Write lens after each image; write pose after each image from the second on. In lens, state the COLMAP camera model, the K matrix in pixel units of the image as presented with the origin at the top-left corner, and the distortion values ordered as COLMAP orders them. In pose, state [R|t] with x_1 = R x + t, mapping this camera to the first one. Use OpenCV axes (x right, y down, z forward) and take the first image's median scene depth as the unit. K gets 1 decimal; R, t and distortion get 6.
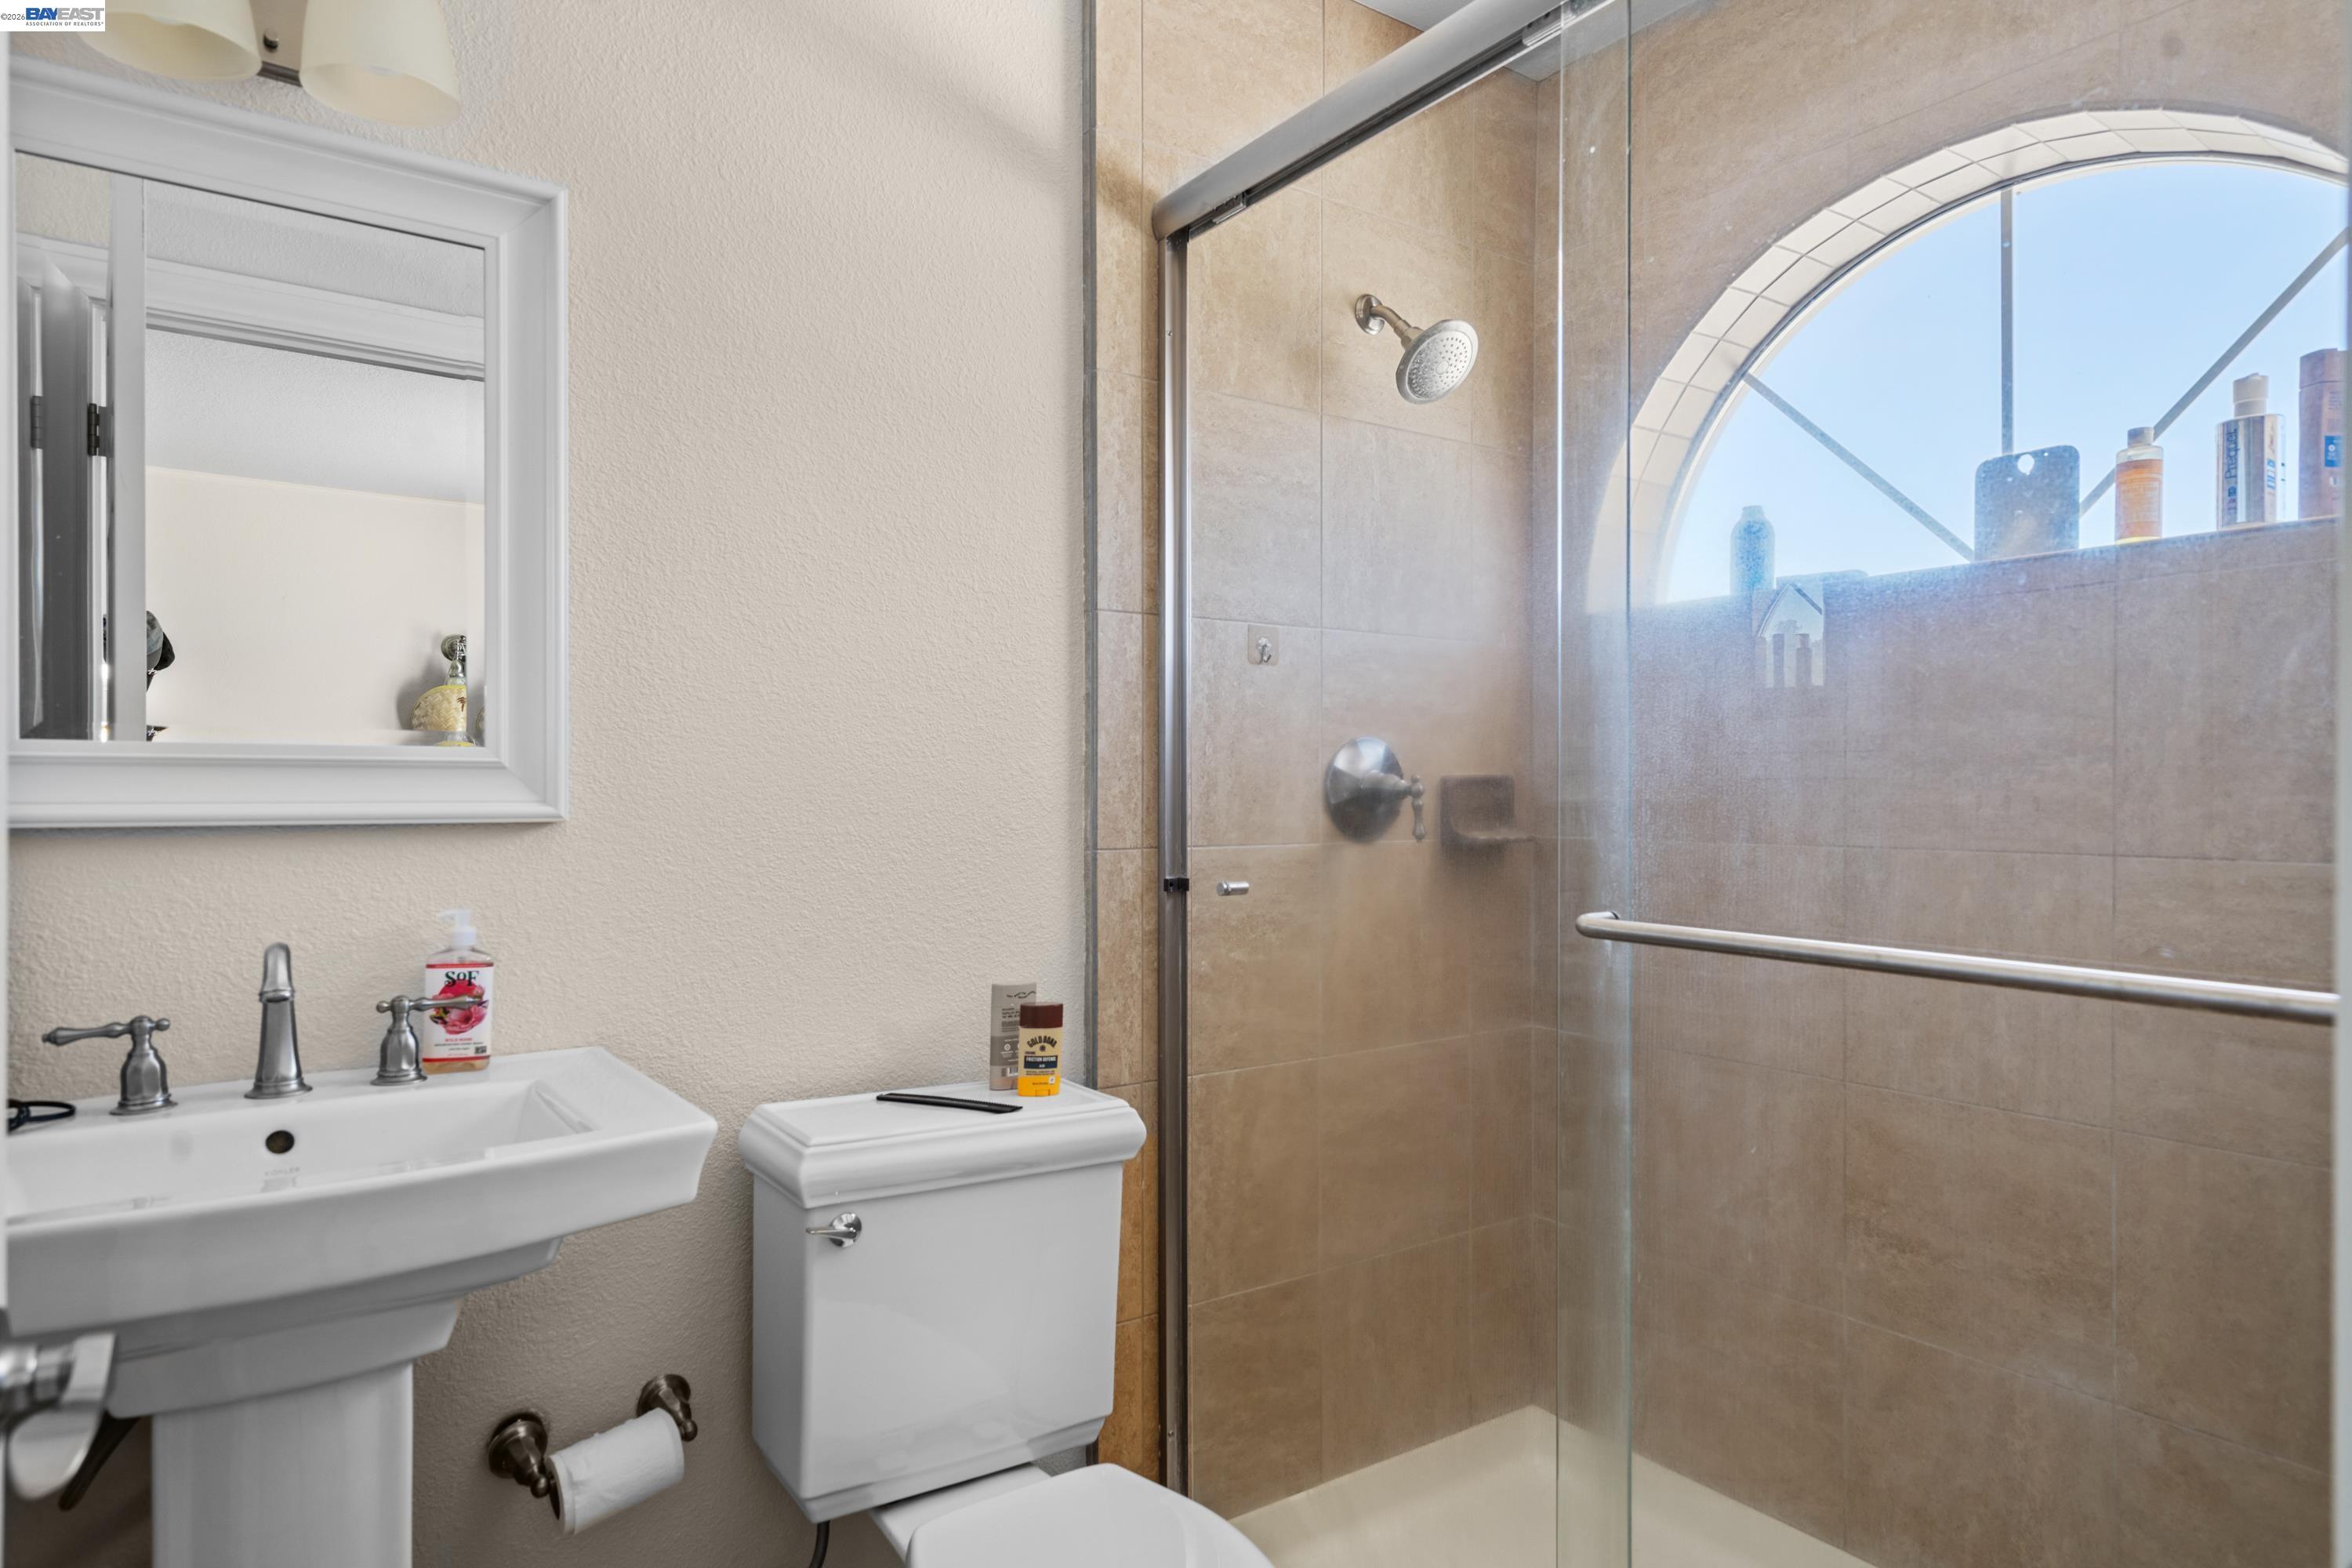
lens RADIAL K [[1356.7, 0, 1173.9], [0, 1356.7, 783.3], [0, 0, 1]] dist [0.000620, -0.000113]
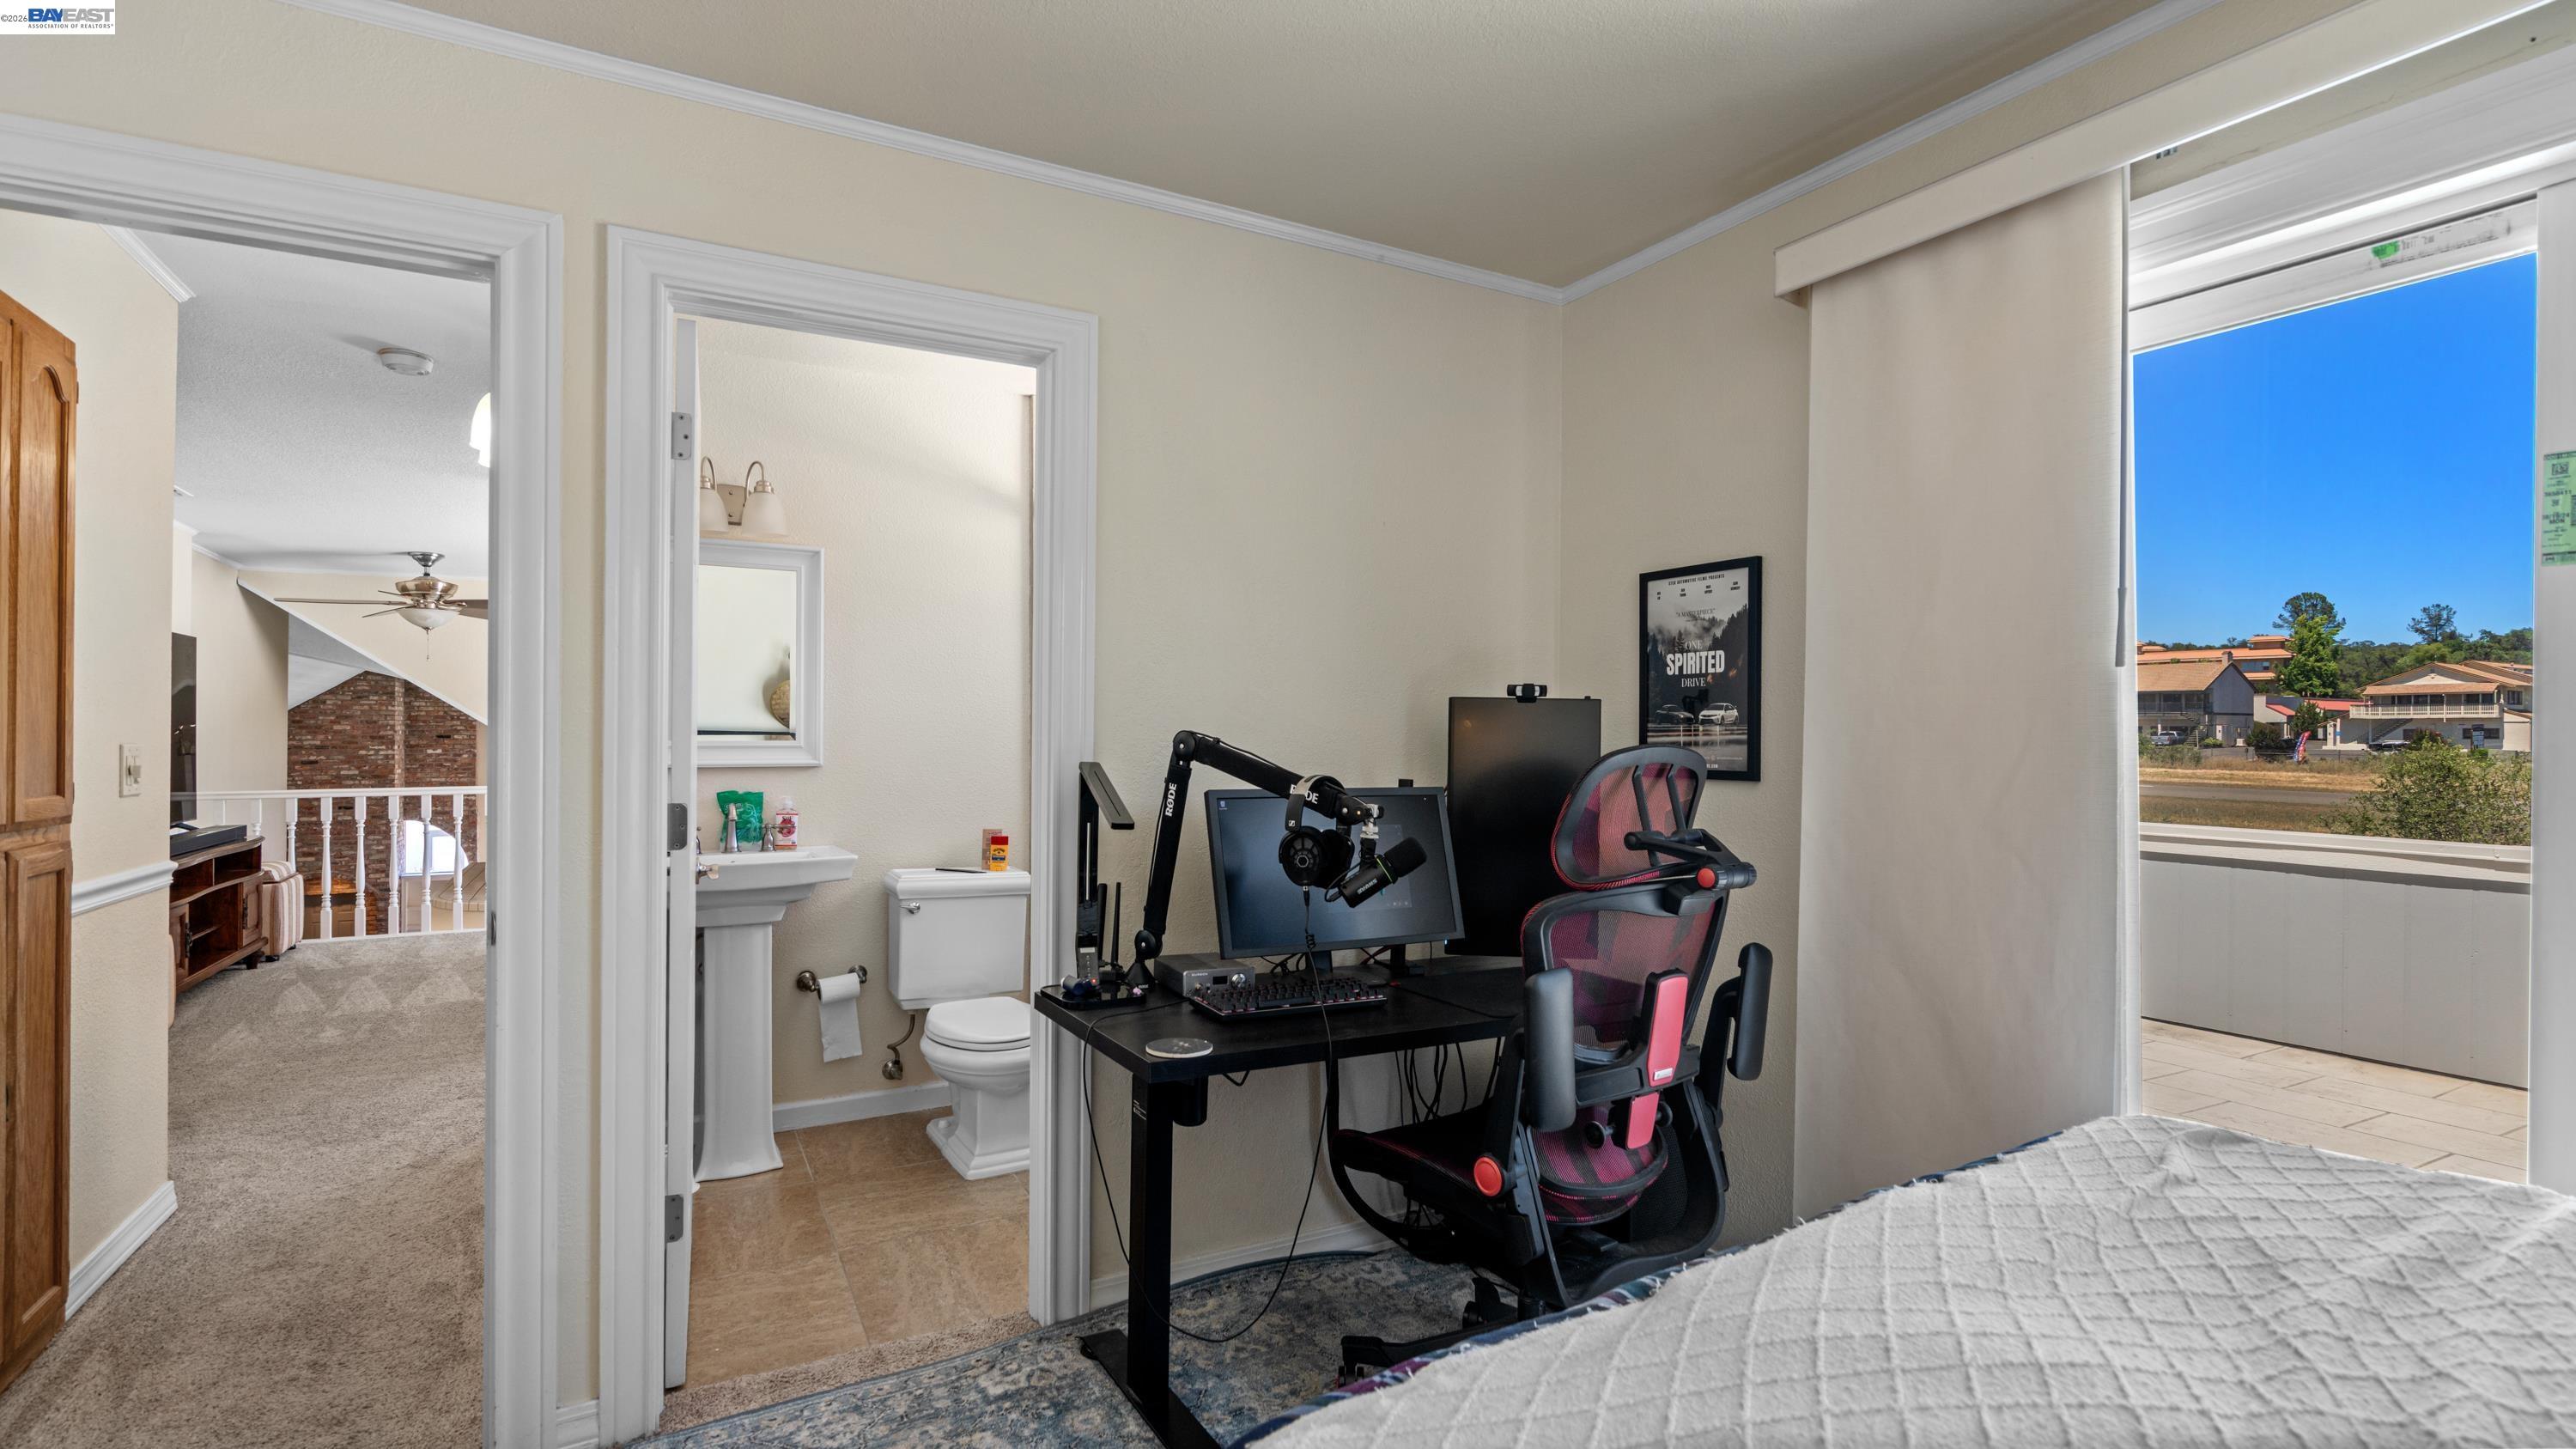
lens RADIAL K [[1185.2, 0, 1290.7], [0, 1185.2, 733.2], [0, 0, 1]] dist [0.000083, 0.000086]
pose [[0.995046, 0.000818, -0.099417, 0.808594], [-0.000485, 0.999994, 0.003371, -0.052122], [0.099419, -0.003306, 0.995040, -1.436047]]
